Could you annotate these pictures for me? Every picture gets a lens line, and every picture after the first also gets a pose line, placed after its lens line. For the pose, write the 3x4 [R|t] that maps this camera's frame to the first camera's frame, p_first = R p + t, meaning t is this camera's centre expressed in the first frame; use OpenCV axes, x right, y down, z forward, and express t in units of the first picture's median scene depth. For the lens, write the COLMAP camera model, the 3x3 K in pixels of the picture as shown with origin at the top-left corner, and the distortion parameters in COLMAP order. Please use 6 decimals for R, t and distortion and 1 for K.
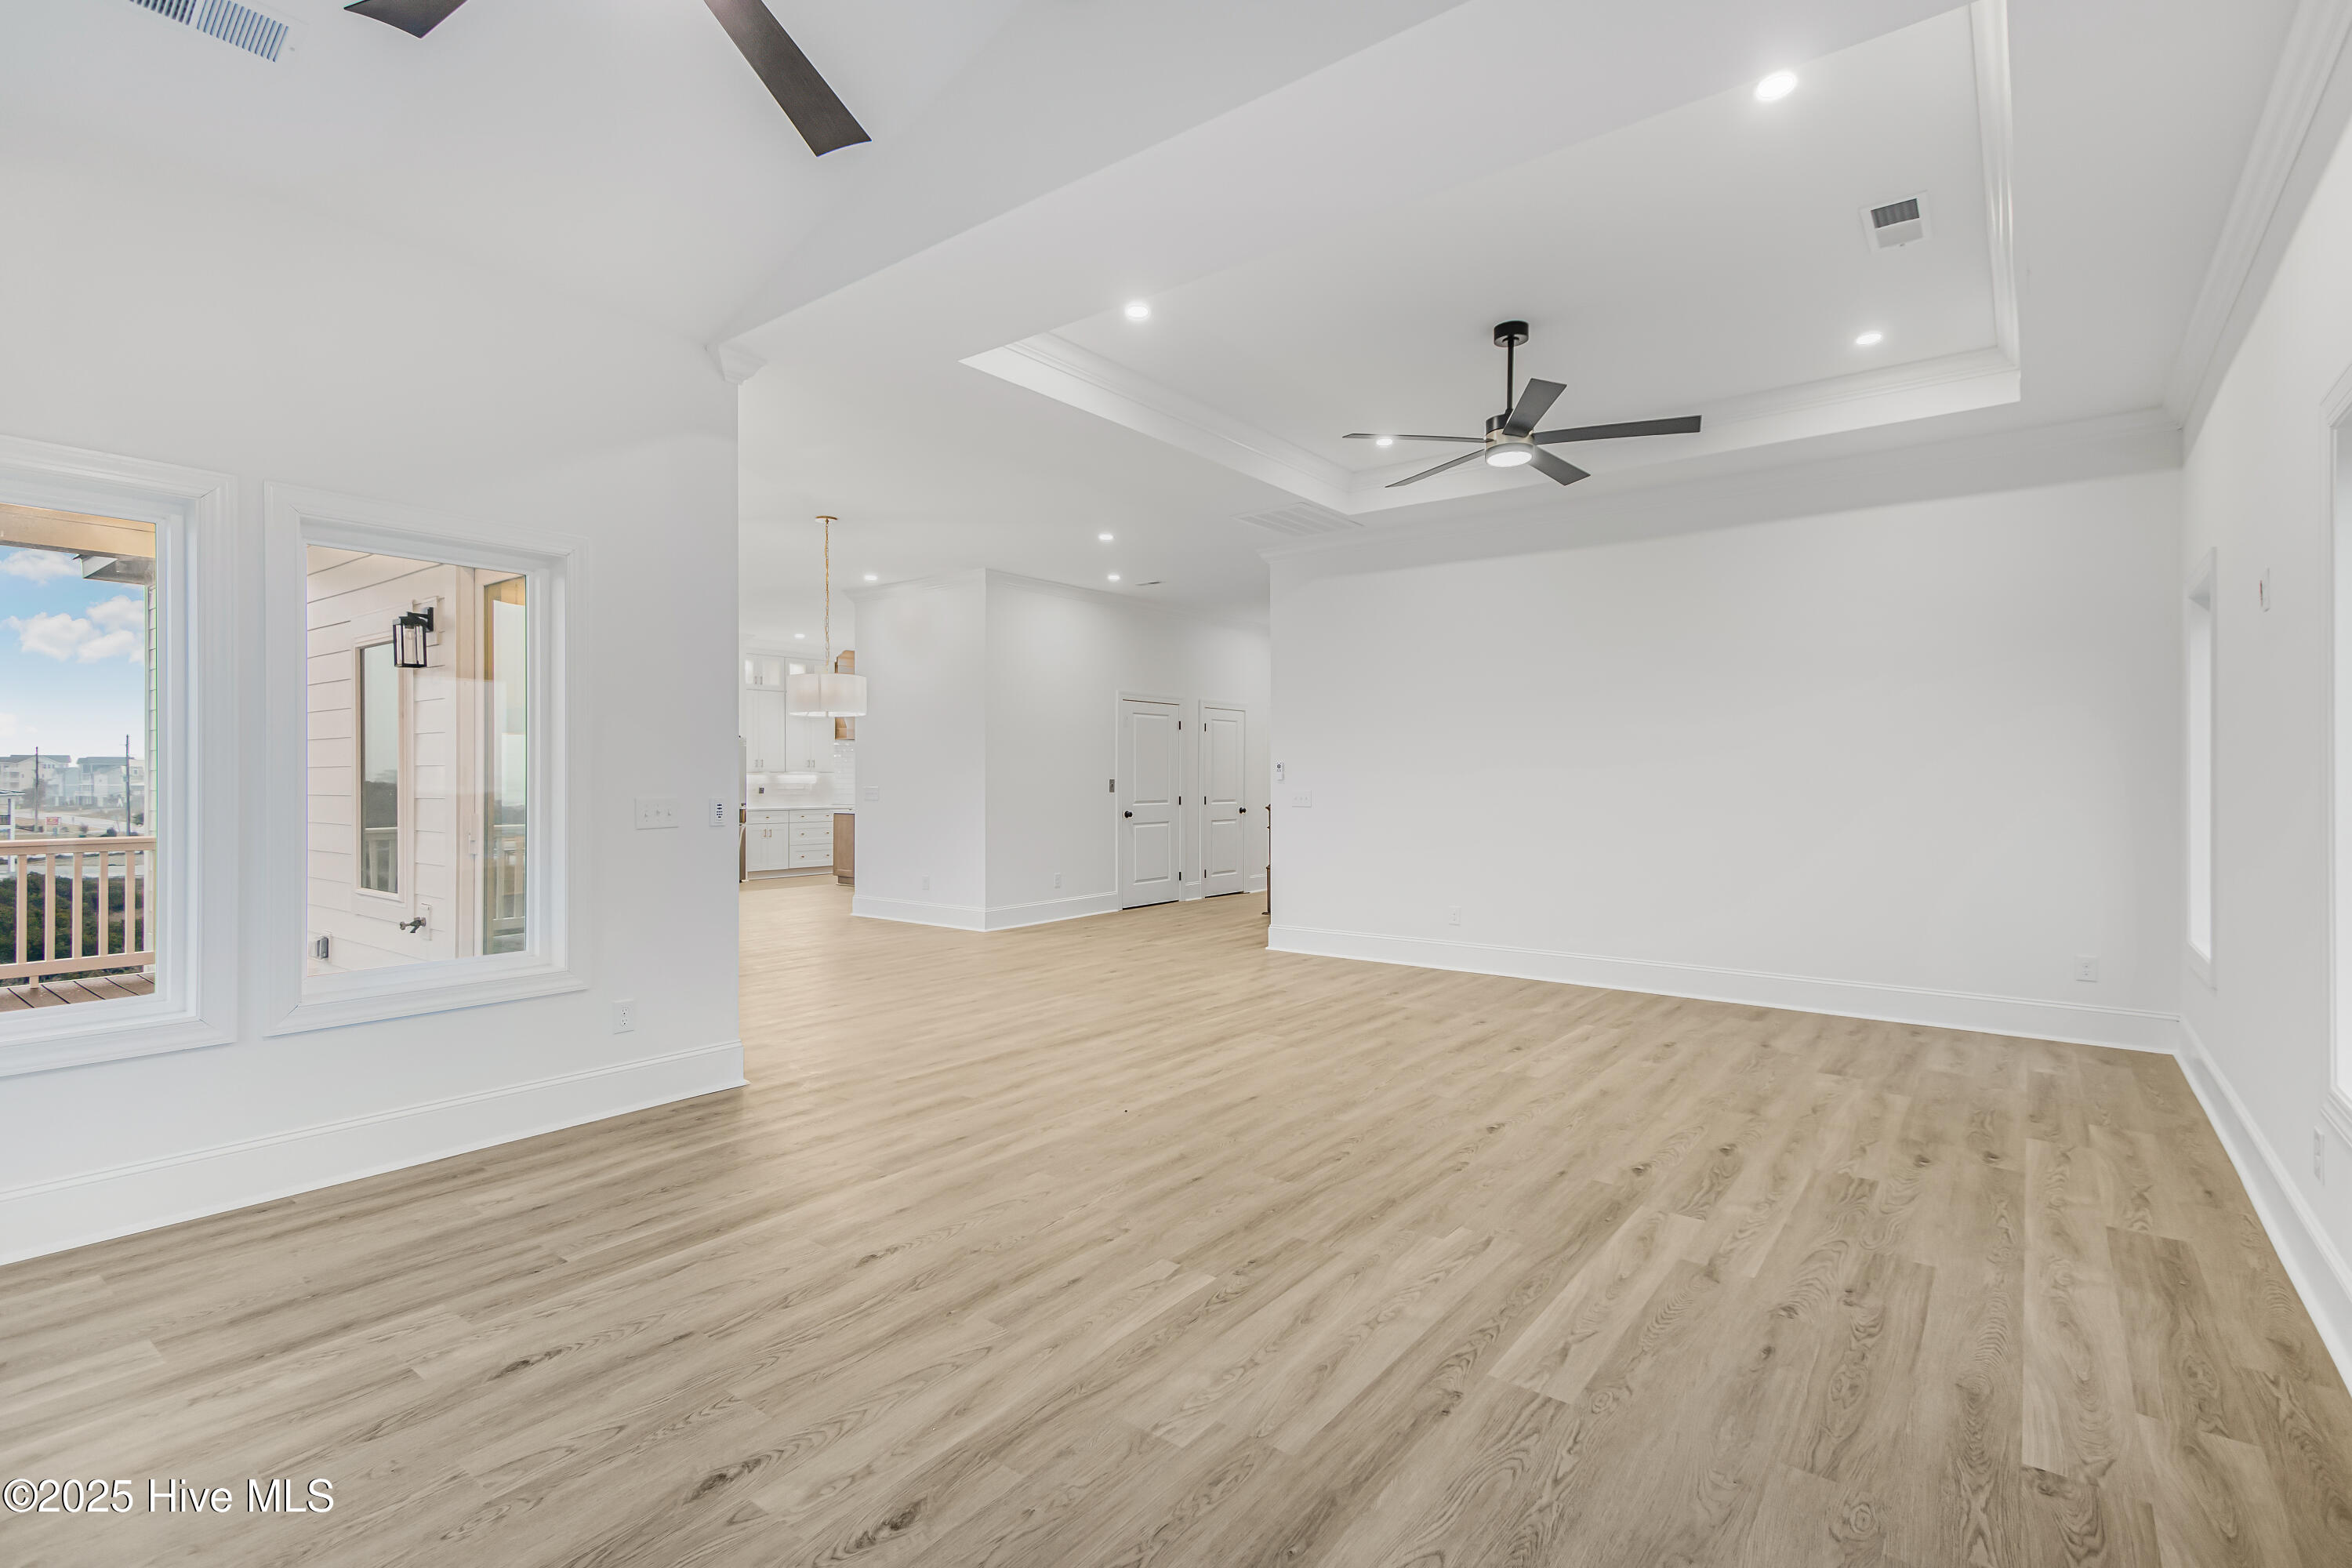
lens RADIAL K [[1095.1, 0, 1175.1], [0, 1095.1, 771.7], [0, 0, 1]] dist [0.024134, -0.000177]
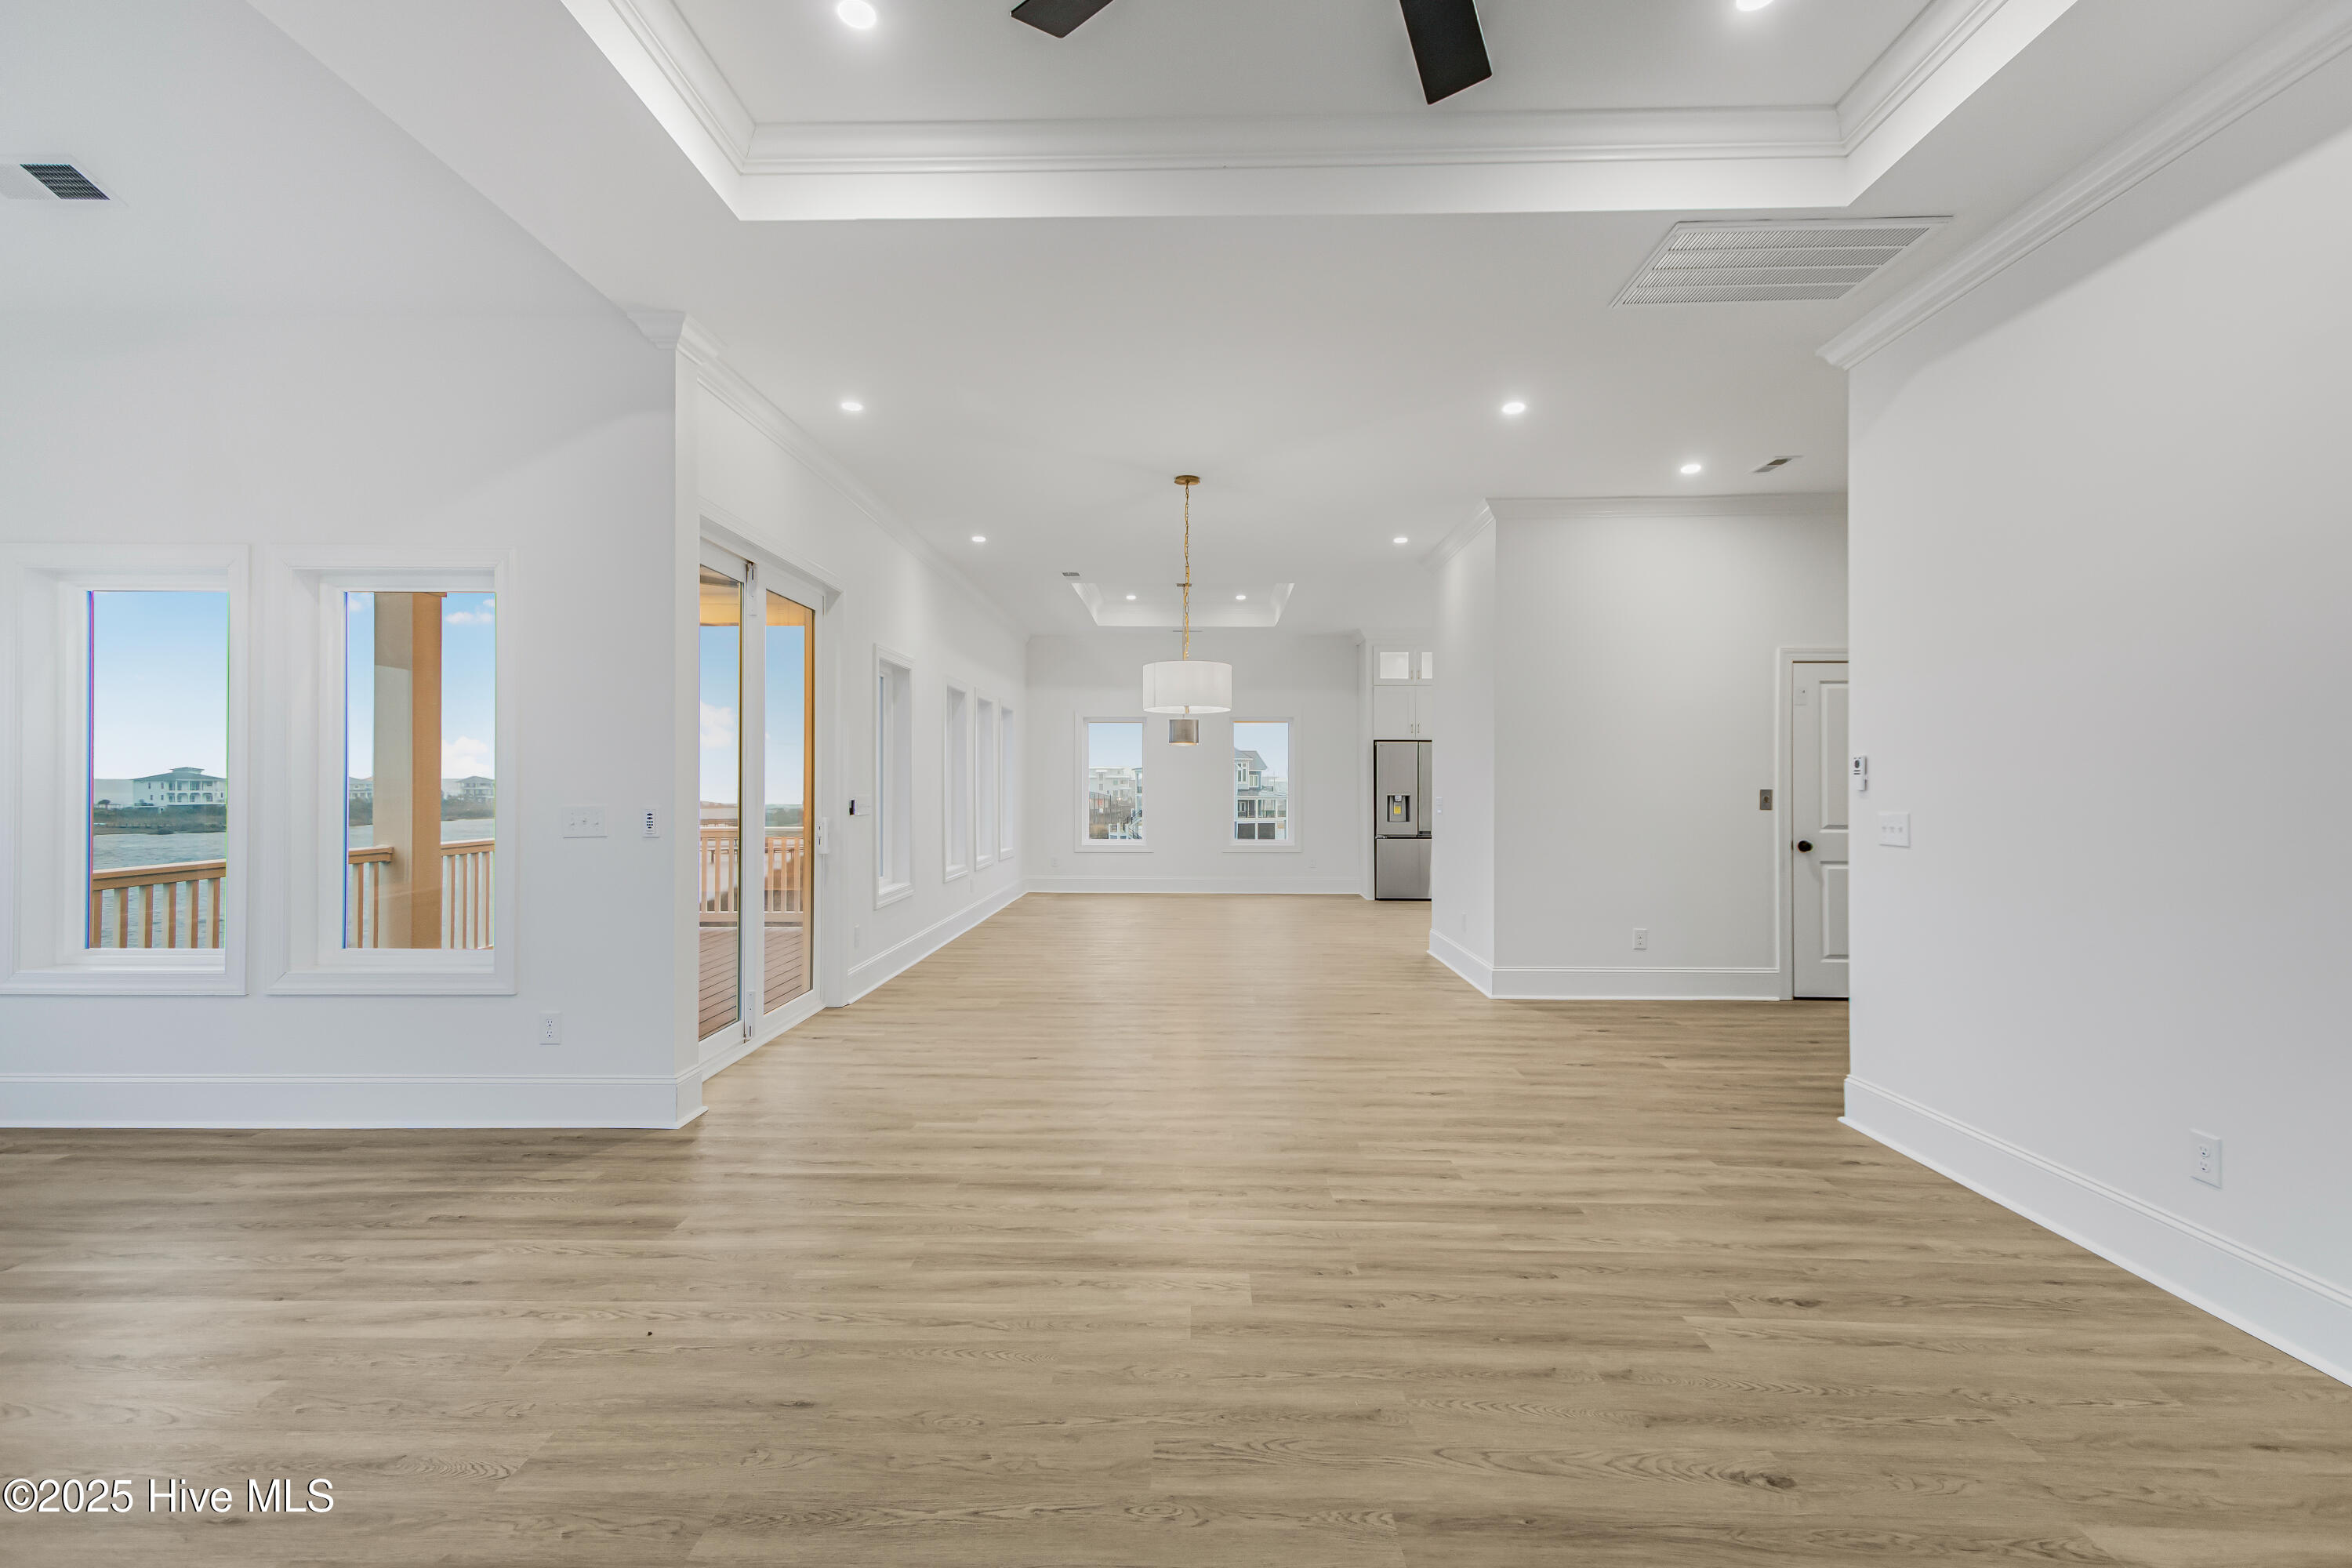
lens RADIAL K [[1095.1, 0, 1175.1], [0, 1095.1, 771.7], [0, 0, 1]] dist [0.024134, -0.000177]
pose [[0.597263, -0.009456, -0.801990, 0.583844], [0.001800, 0.999944, -0.010449, 0.006806], [0.802044, 0.004797, 0.597246, 0.816374]]
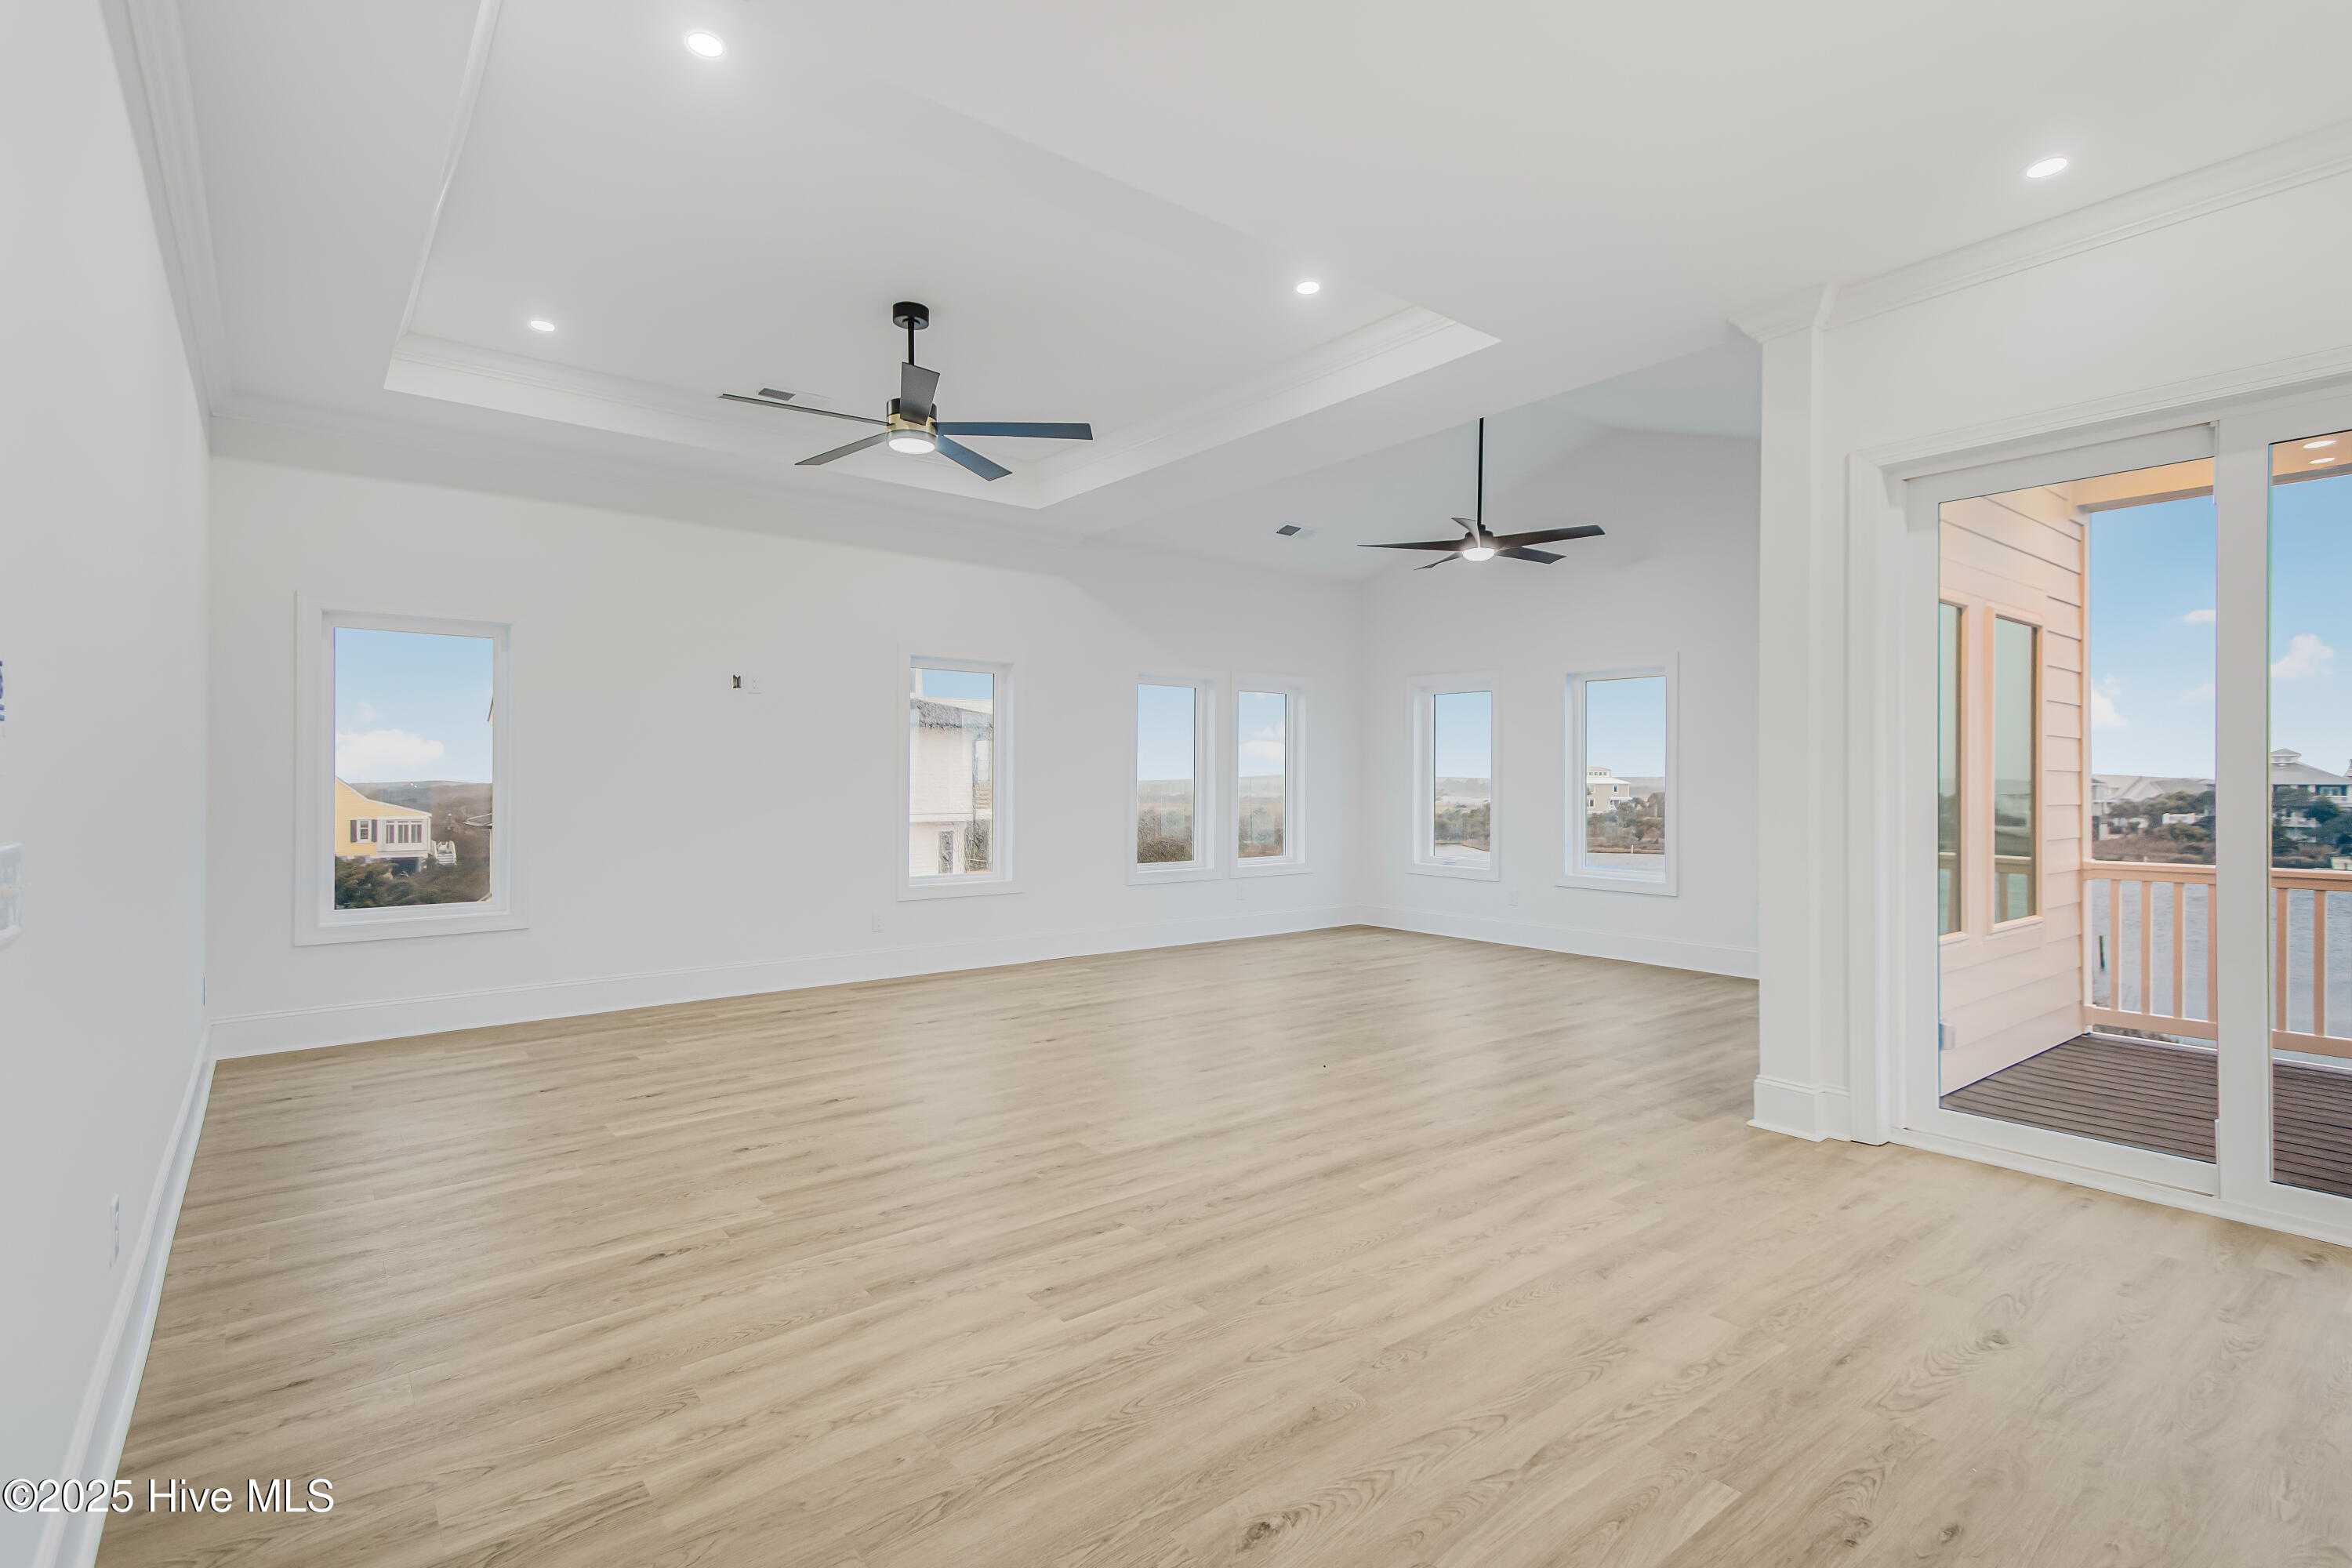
lens RADIAL K [[1113.6, 0, 1172.1], [0, 1113.6, 796.6], [0, 0, 1]] dist [0.004248, 0.000637]
pose [[-0.969447, -0.010570, 0.245075, -0.163011], [-0.007998, 0.999902, 0.011488, 0.016516], [-0.245172, 0.009177, -0.969436, 2.036146]]
